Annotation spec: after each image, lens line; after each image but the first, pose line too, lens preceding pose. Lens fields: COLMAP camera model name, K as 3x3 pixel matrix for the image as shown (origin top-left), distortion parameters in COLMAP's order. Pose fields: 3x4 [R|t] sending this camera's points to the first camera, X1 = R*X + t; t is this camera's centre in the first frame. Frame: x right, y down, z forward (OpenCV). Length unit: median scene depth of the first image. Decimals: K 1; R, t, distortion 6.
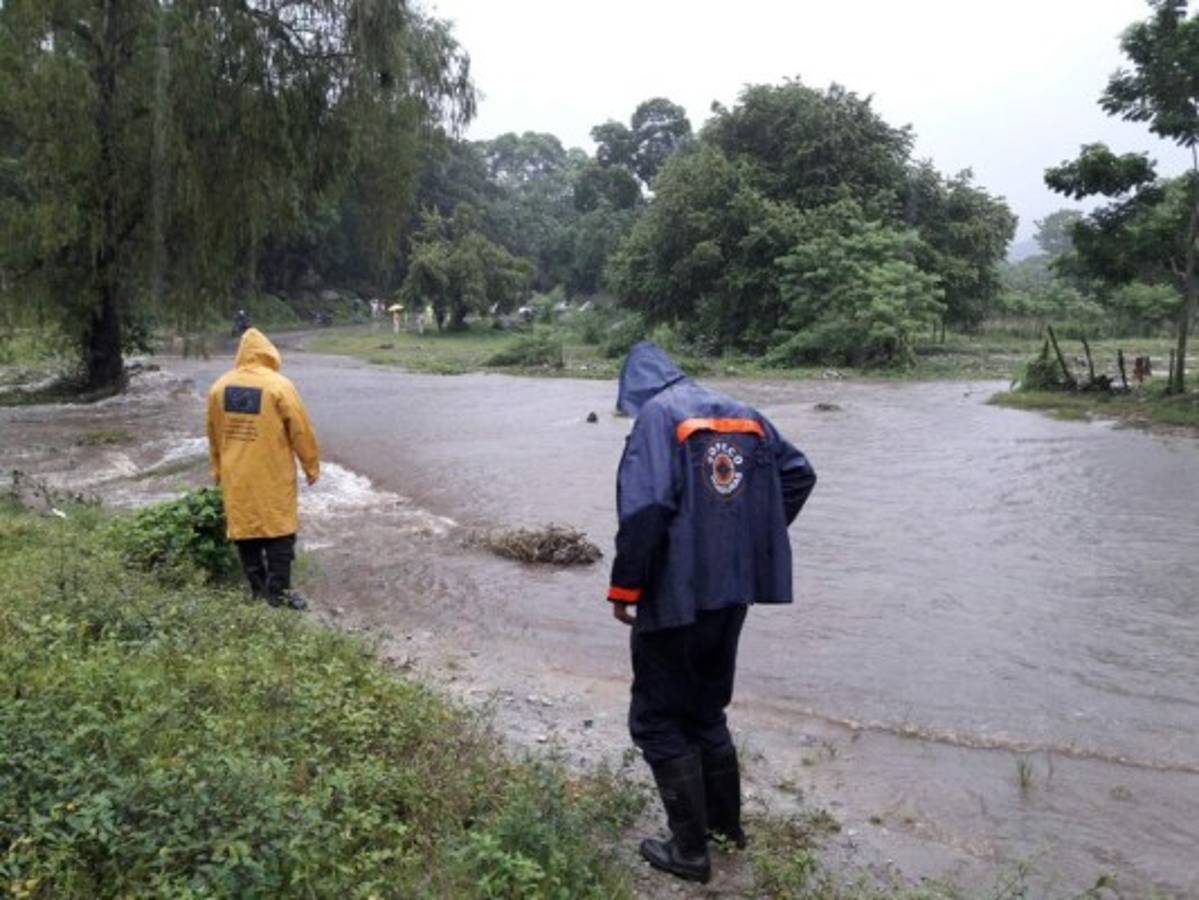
lens RADIAL K [[981.8, 0, 599.5], [0, 981.8, 450.0], [0, 0, 1]] dist [0.228895, -0.403492]
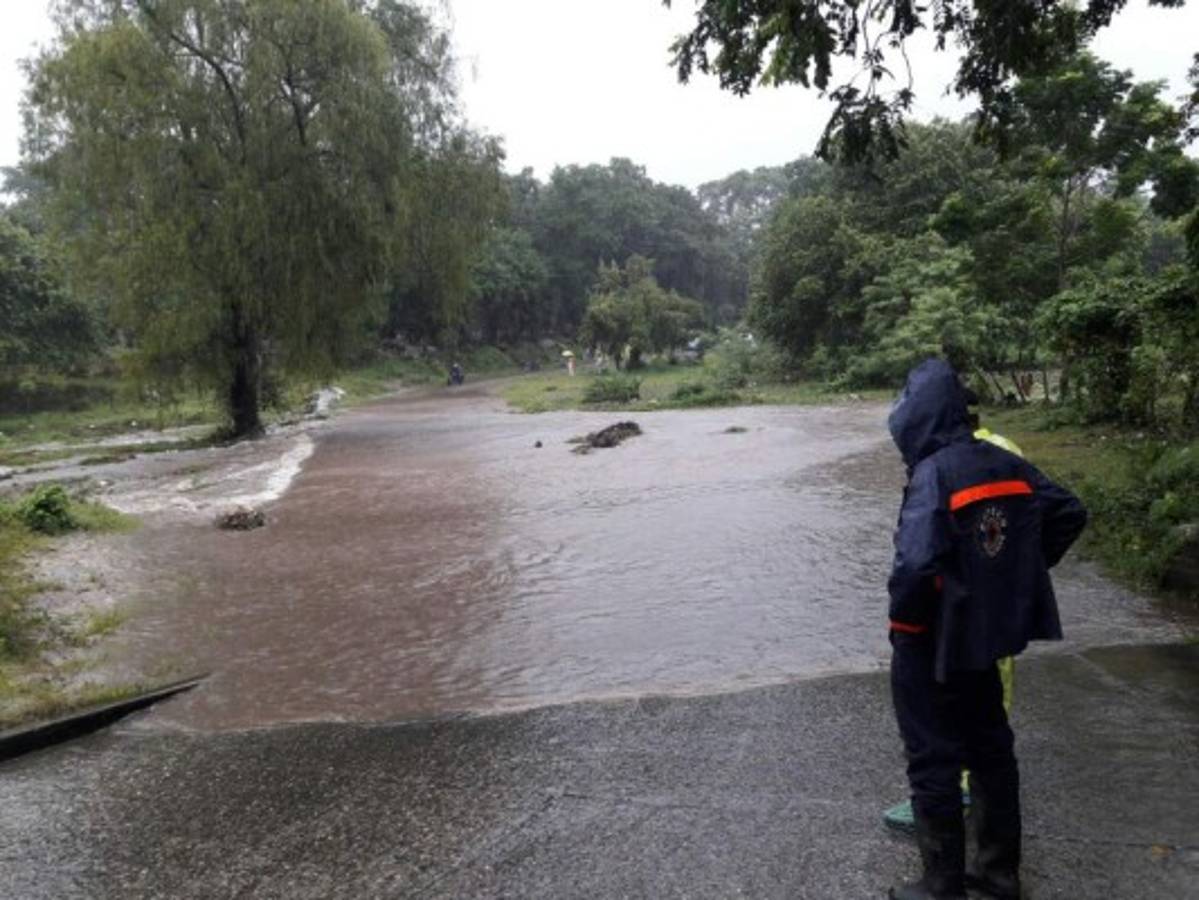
lens RADIAL K [[981.8, 0, 599.5], [0, 981.8, 450.0], [0, 0, 1]] dist [0.228895, -0.403492]
pose [[0.961521, -0.032945, -0.272750, 0.174966], [0.024645, 0.999125, -0.033803, 0.008559], [0.273624, 0.025780, 0.961491, -0.095441]]
